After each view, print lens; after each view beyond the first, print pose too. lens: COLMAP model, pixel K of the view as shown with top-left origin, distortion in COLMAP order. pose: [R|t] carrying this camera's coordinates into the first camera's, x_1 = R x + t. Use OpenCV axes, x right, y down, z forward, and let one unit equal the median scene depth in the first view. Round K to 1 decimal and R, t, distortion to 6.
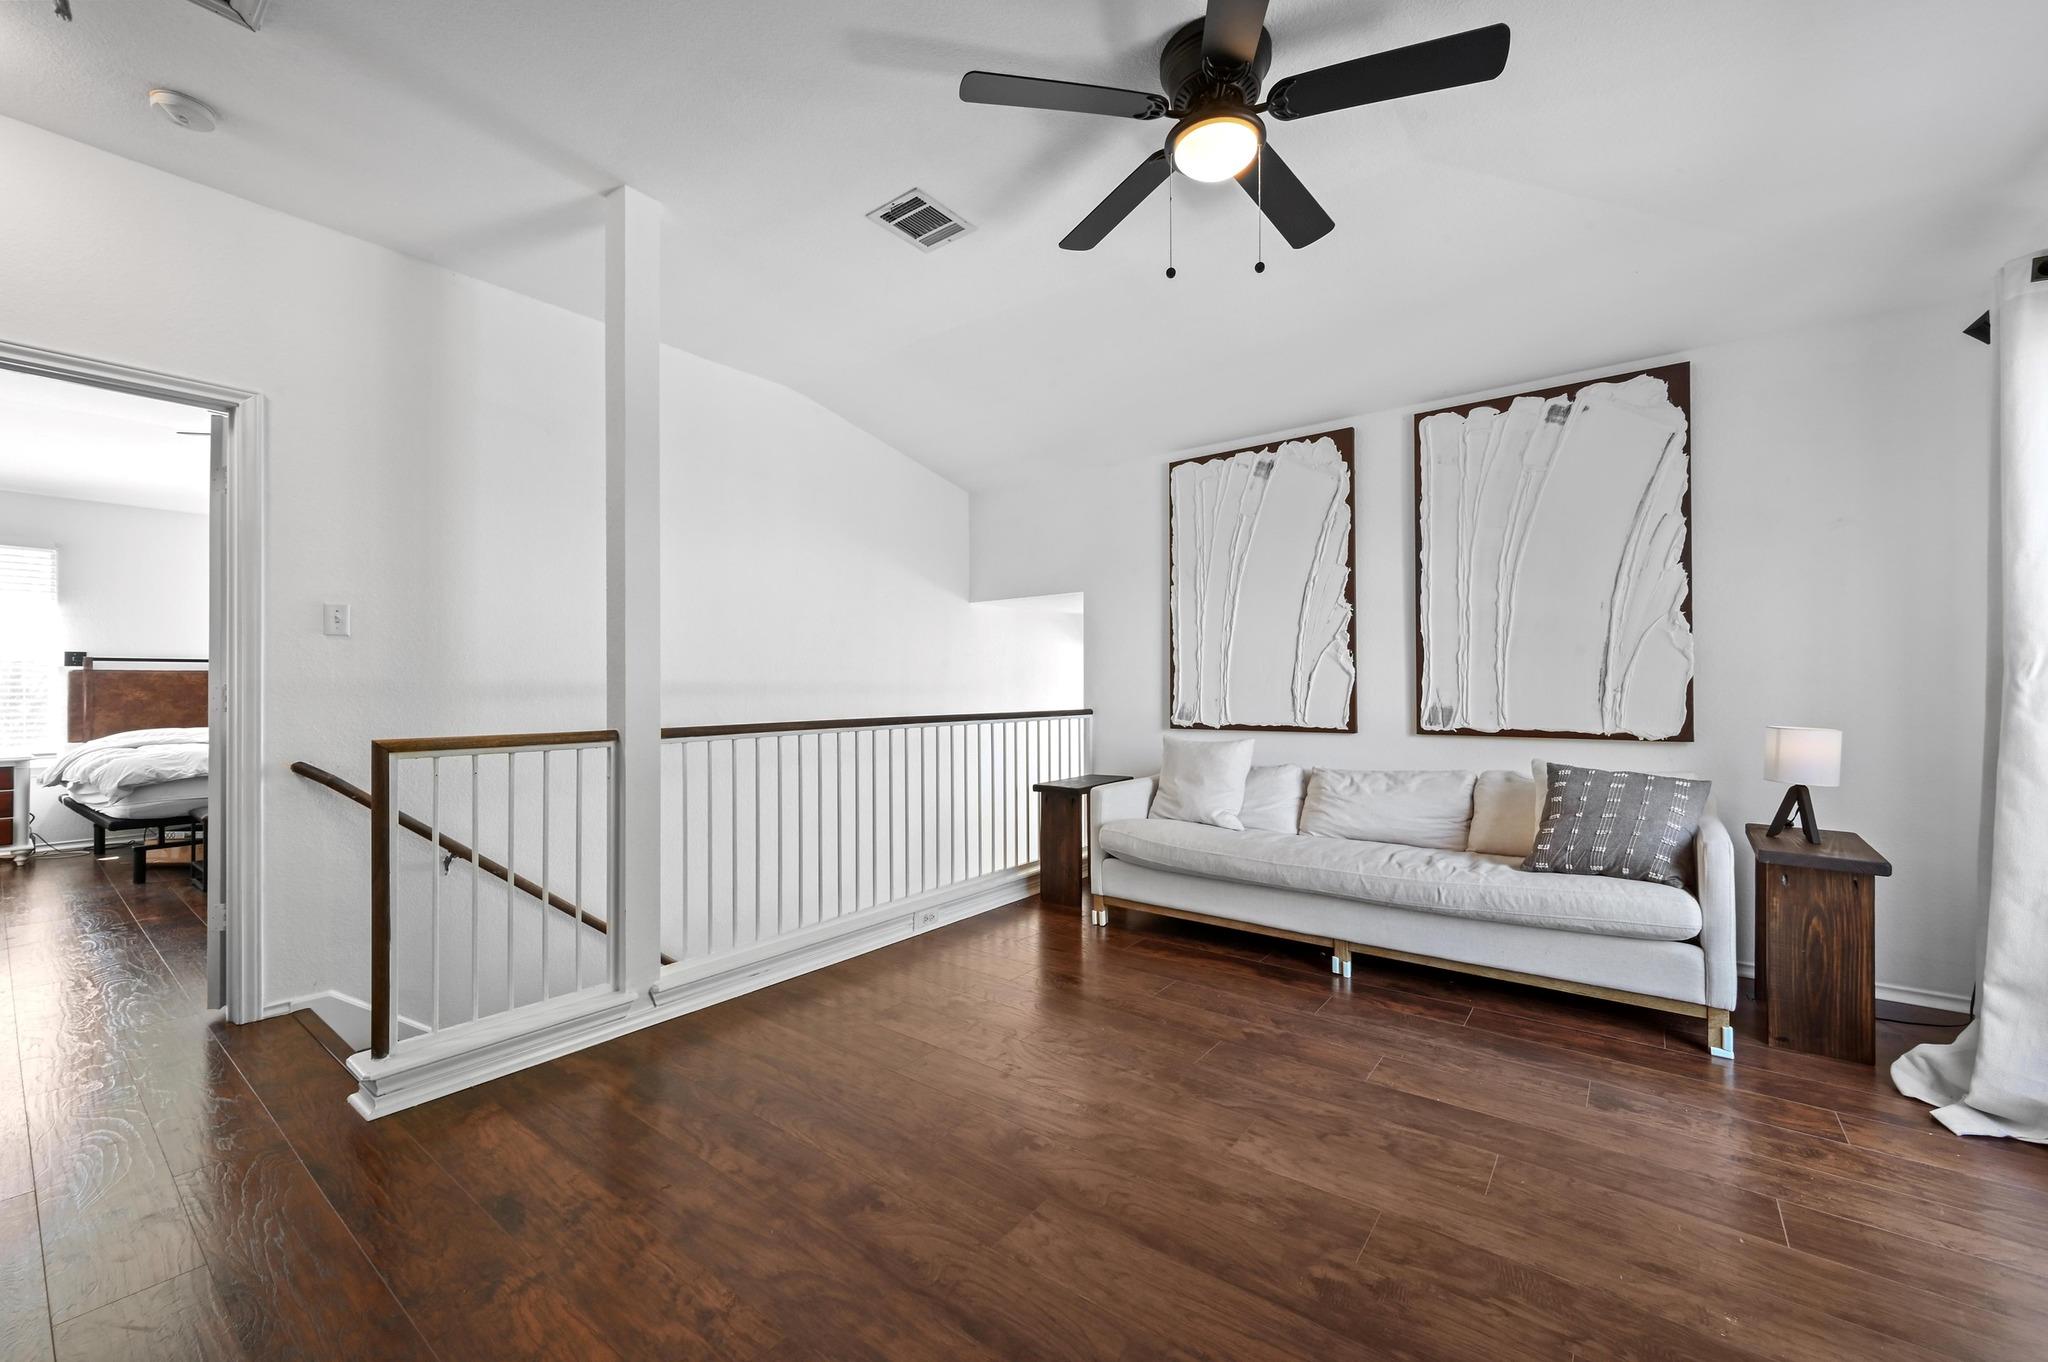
lens RADIAL K [[811.2, 0, 1021.1], [0, 811.2, 678.9], [0, 0, 1]] dist [0.000958, 0.000485]
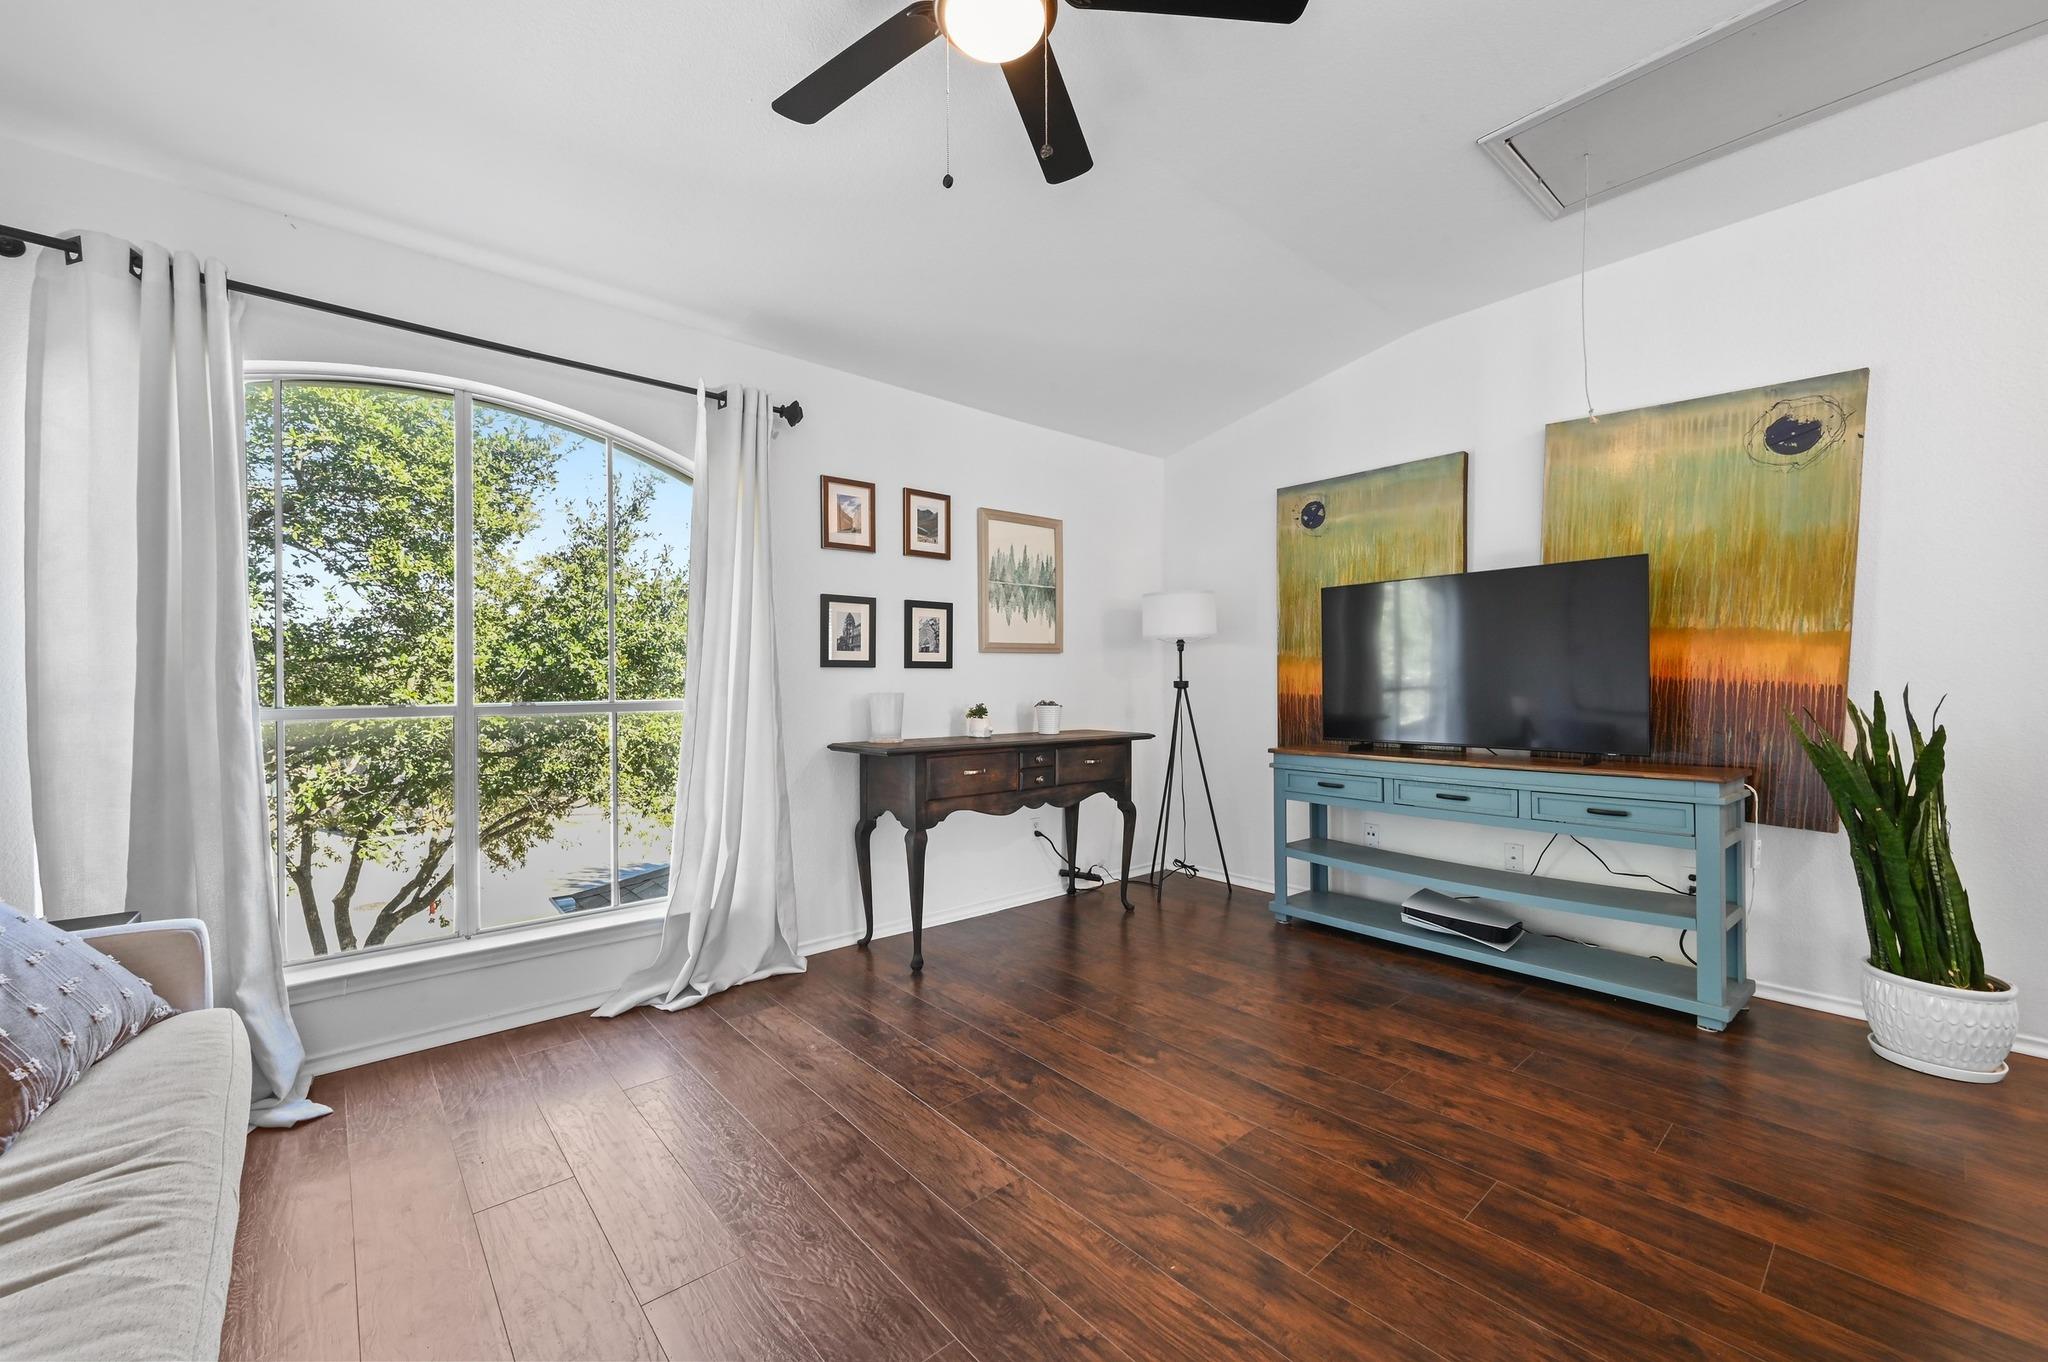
lens RADIAL K [[811.2, 0, 1021.1], [0, 811.2, 678.9], [0, 0, 1]] dist [0.000958, 0.000485]
pose [[-0.981081, 0.005802, 0.193510, 0.077297], [0.004060, 0.999948, -0.009401, 0.013986], [-0.193554, -0.008437, -0.981053, 2.288343]]
